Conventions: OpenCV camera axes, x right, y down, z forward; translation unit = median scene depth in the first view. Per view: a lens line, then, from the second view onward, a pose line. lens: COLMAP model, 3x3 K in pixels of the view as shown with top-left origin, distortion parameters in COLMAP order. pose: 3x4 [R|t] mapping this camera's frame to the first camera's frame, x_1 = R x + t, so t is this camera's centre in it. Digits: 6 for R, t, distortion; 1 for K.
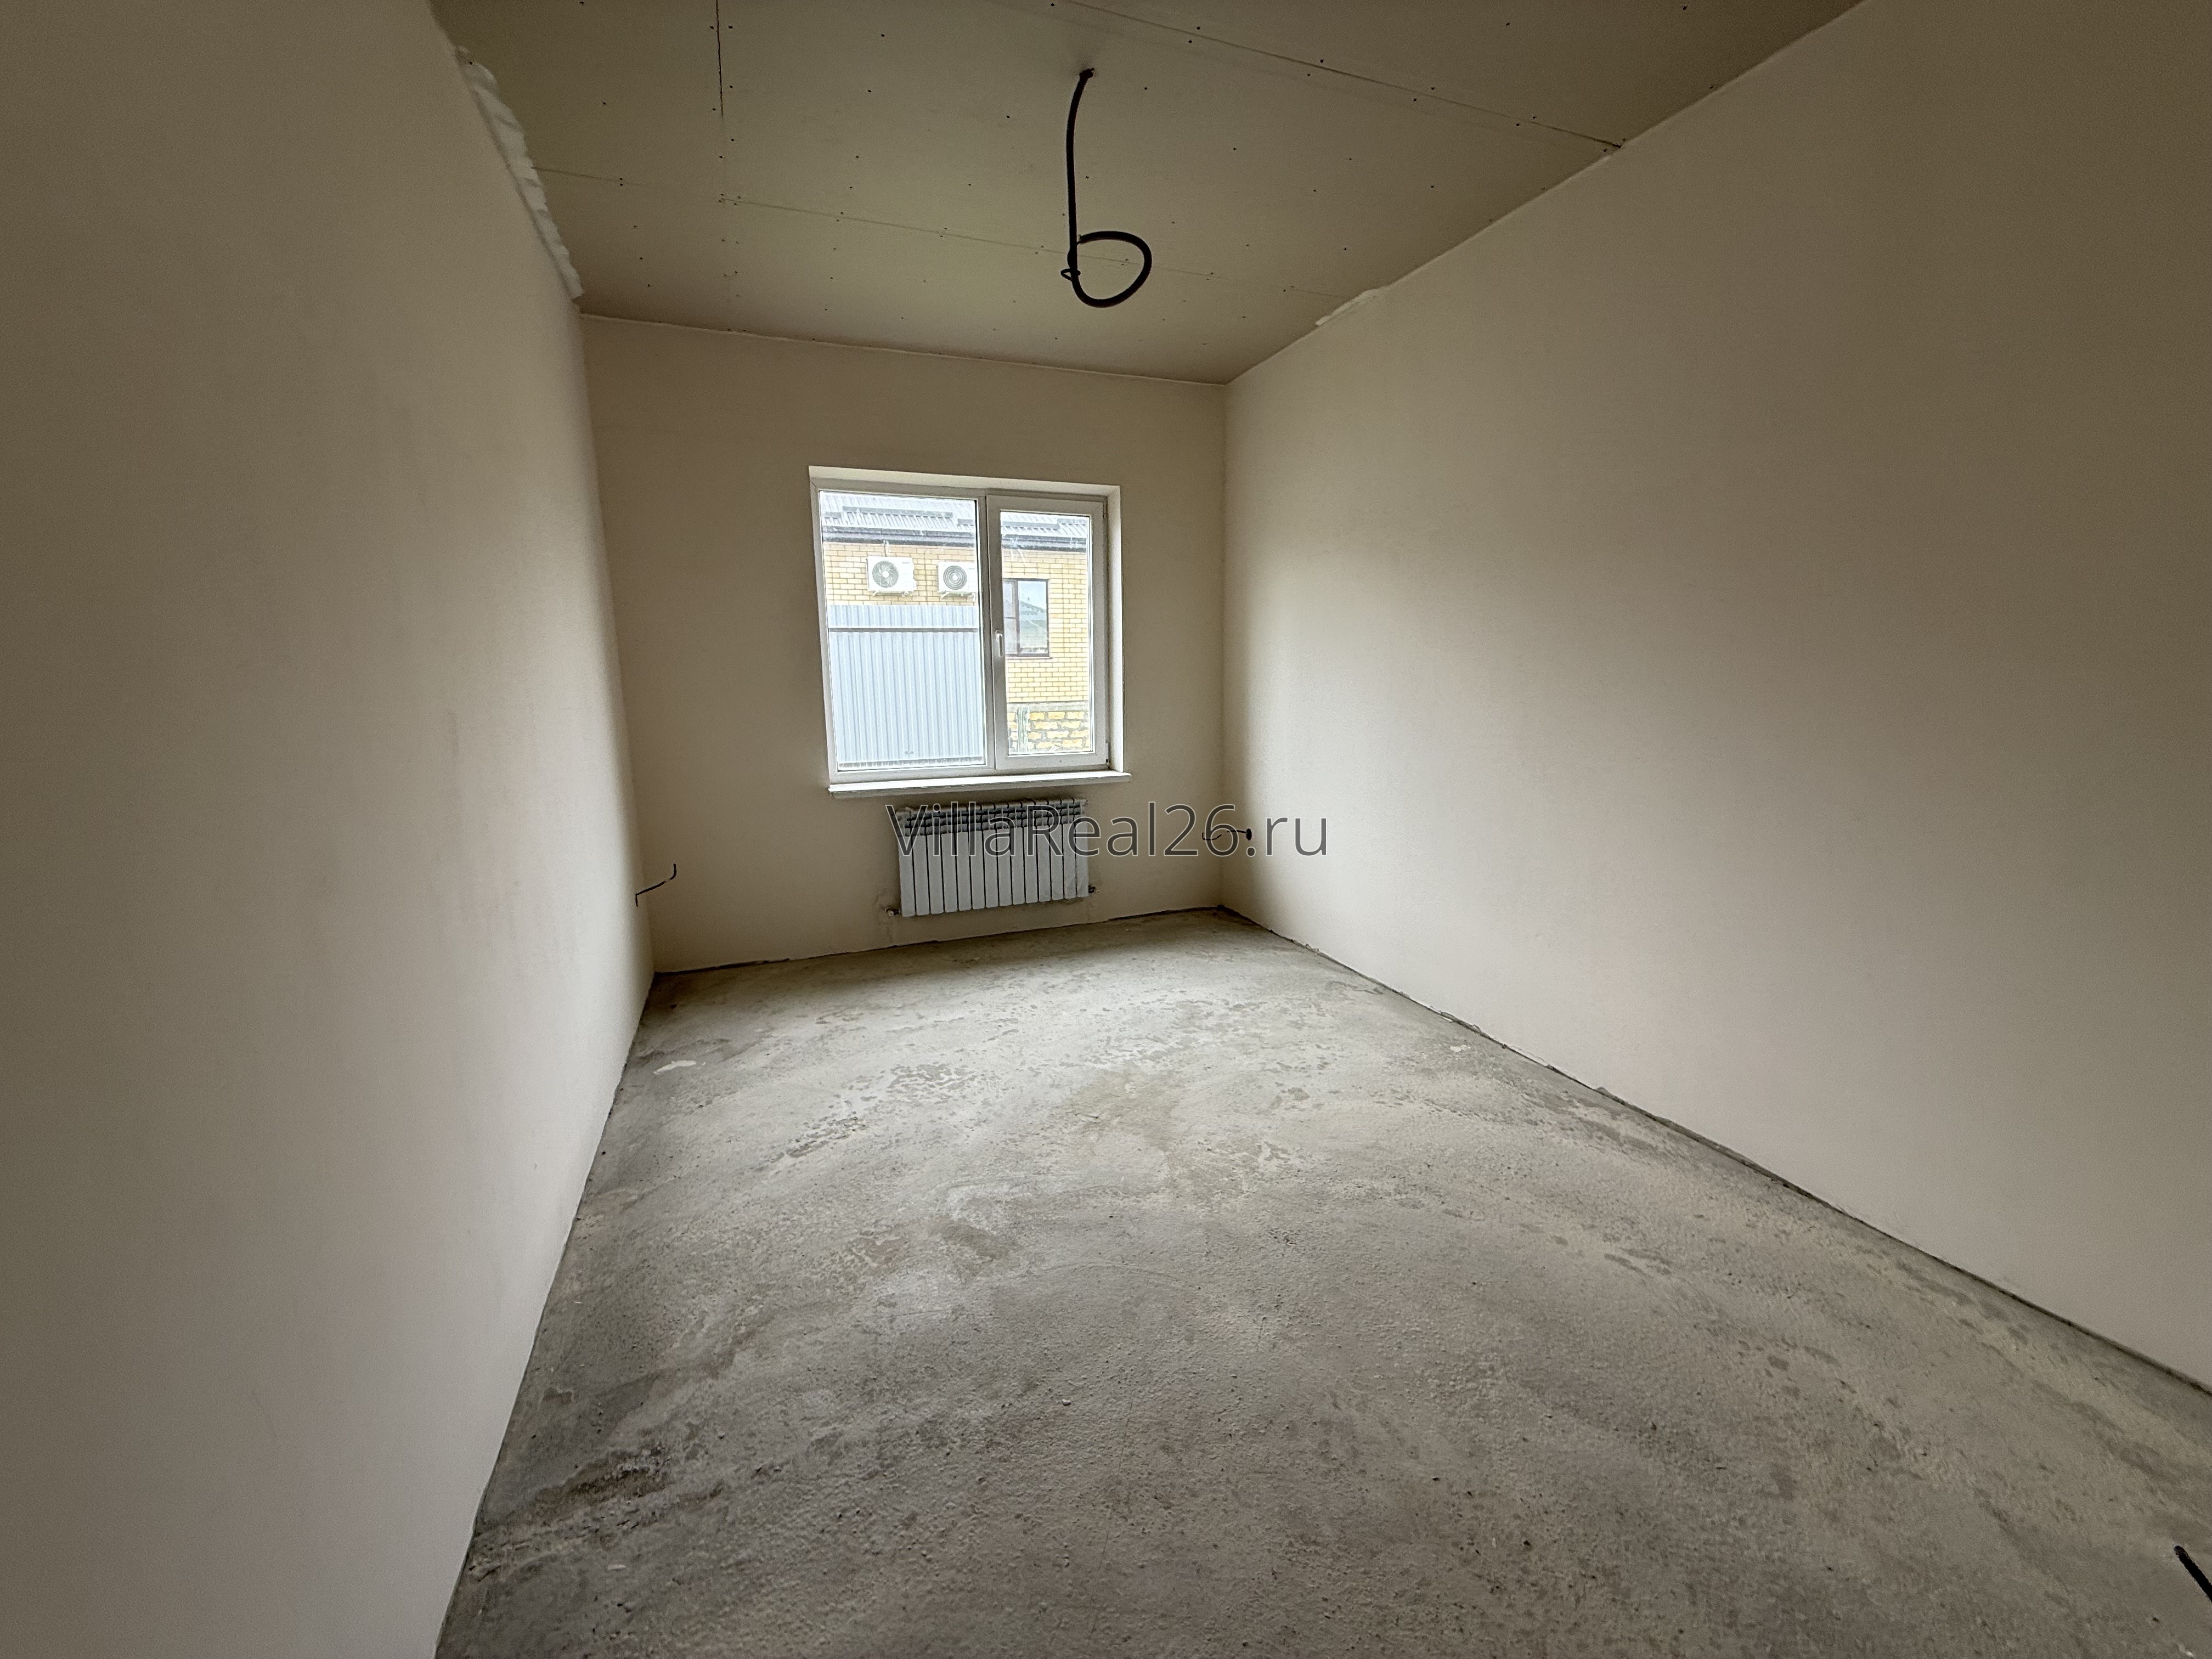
lens RADIAL K [[873.3, 0, 1106.0], [0, 873.3, 829.5], [0, 0, 1]] dist [0.000145, -0.000109]
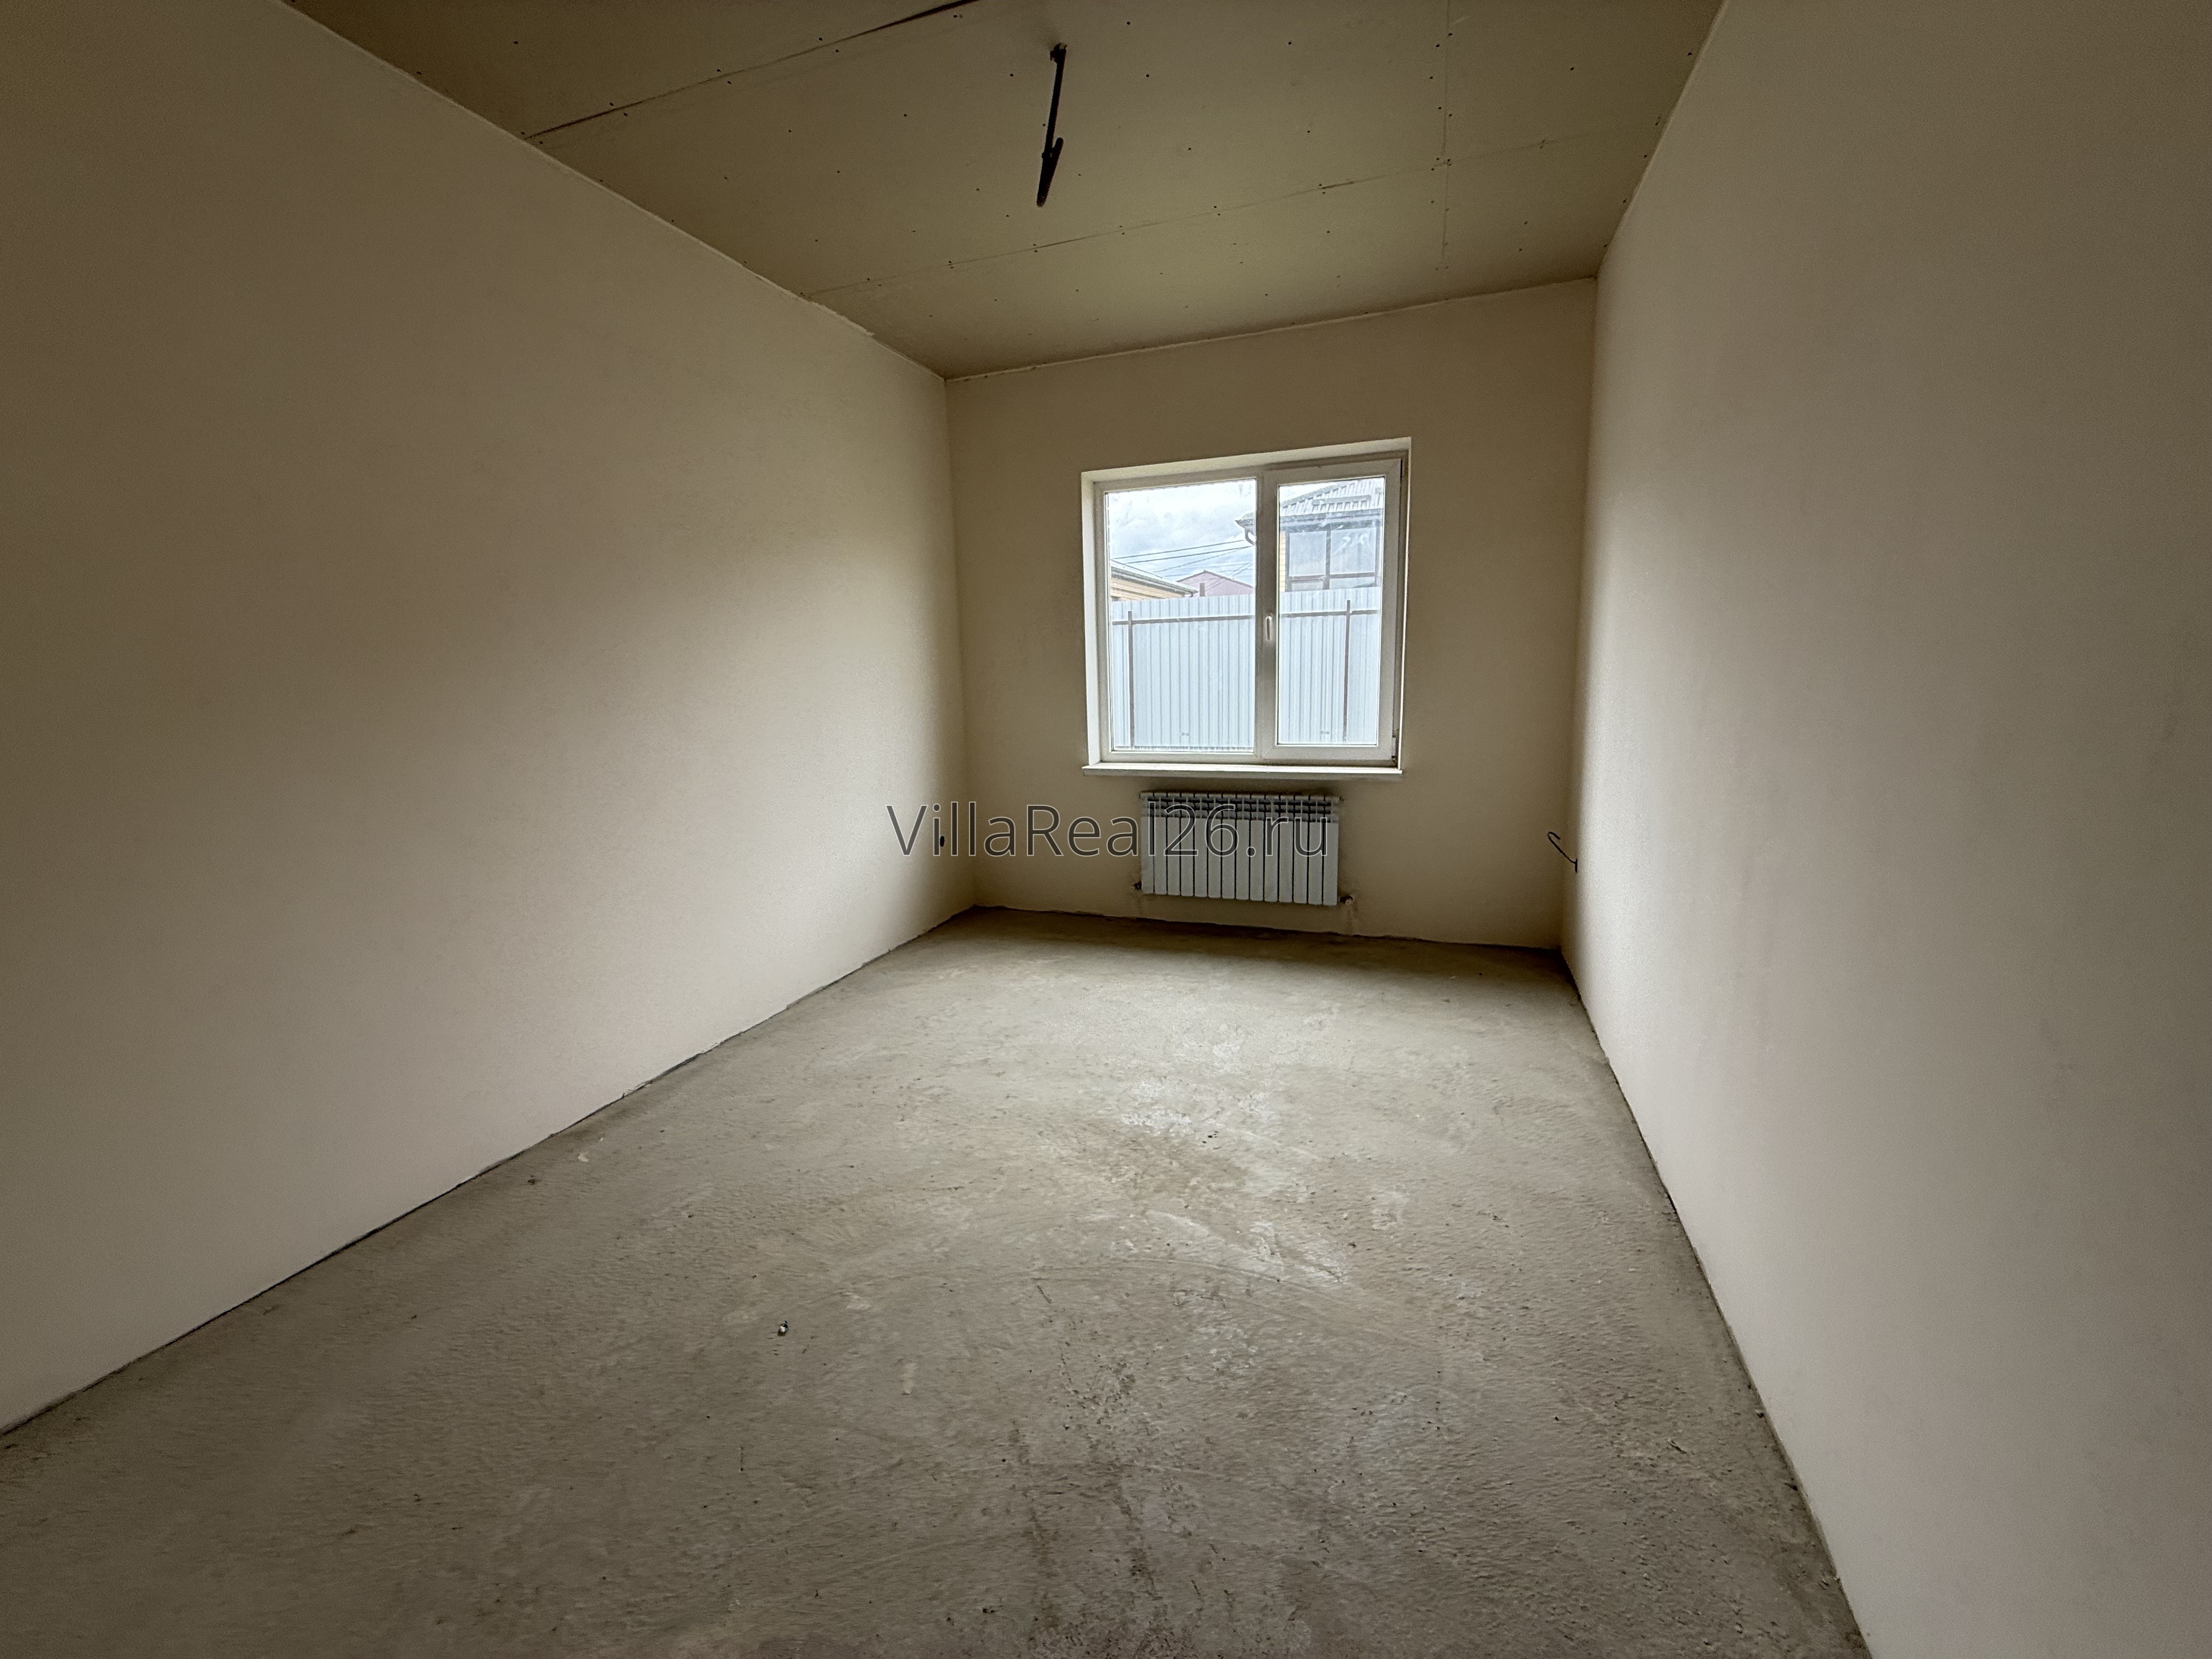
lens RADIAL K [[886.5, 0, 1101.9], [0, 886.5, 829.0], [0, 0, 1]] dist [0.000662, -0.000317]
pose [[0.756501, 0.114177, -0.643949, 0.387221], [-0.099837, 0.993263, 0.058826, -0.032289], [0.646327, 0.019788, 0.762804, 0.147712]]
